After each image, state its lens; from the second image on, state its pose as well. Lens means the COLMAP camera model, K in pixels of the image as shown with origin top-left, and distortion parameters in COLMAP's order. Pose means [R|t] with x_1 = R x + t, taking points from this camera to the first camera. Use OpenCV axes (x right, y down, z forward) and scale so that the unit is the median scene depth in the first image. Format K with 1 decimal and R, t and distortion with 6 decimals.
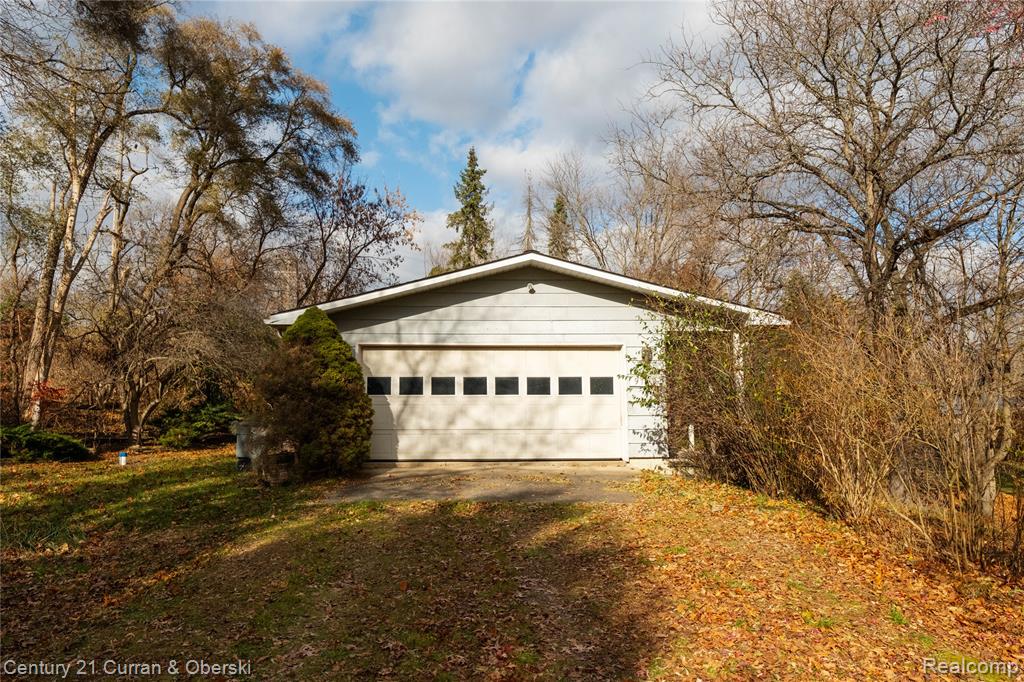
lens RADIAL K [[746.9, 0, 514.0], [0, 746.9, 329.1], [0, 0, 1]] dist [0.008502, 0.002193]
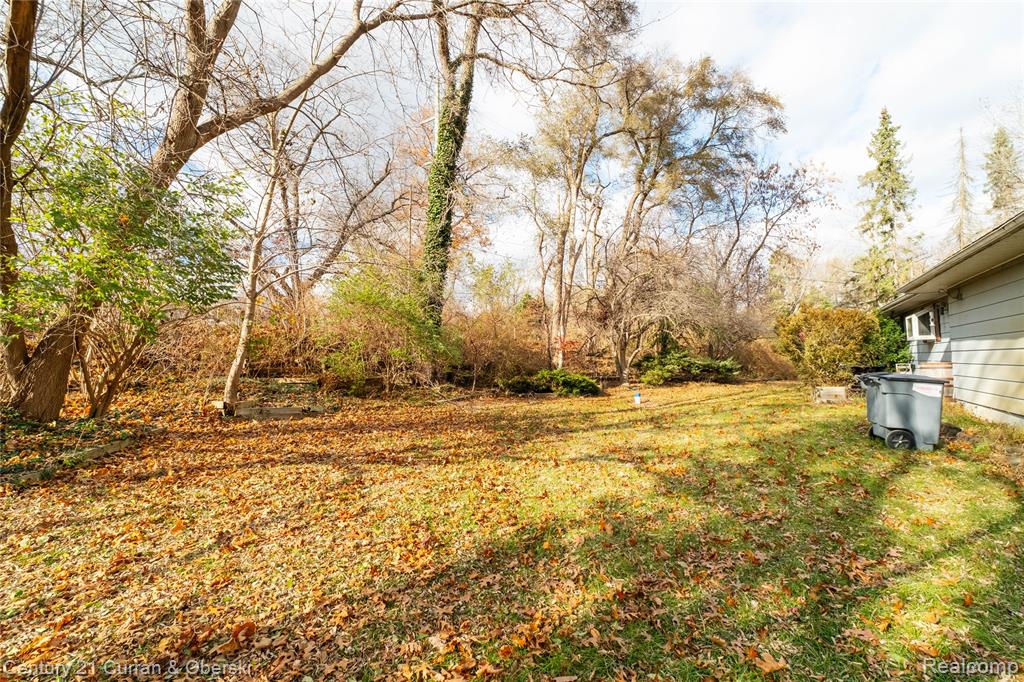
lens RADIAL K [[431.9, 0, 514.0], [0, 431.9, 332.9], [0, 0, 1]] dist [-0.002953, -0.000694]
pose [[0.817447, -0.040092, -0.574607, -0.229150], [0.072589, 0.996792, 0.033717, 0.028082], [0.571412, -0.069272, 0.817735, 0.277579]]
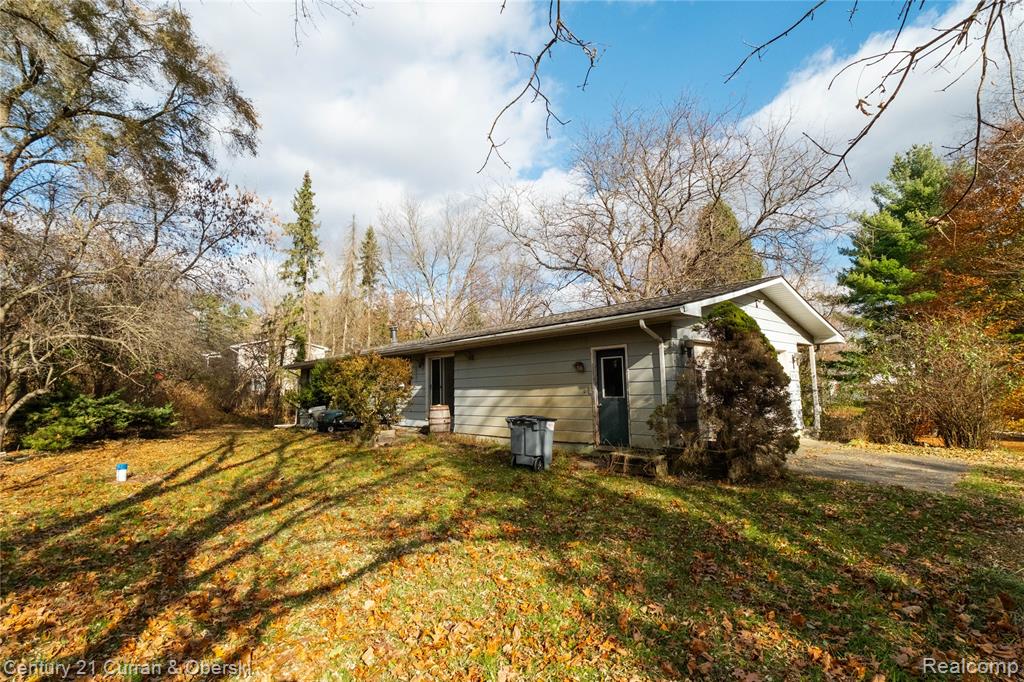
lens RADIAL K [[488.9, 0, 516.8], [0, 488.9, 336.9], [0, 0, 1]] dist [-0.000144, -0.000078]
pose [[0.765684, 0.062989, 0.640126, -0.434145], [-0.059467, 0.997863, -0.027059, 0.025721], [-0.640462, -0.017348, 0.767794, 0.315542]]
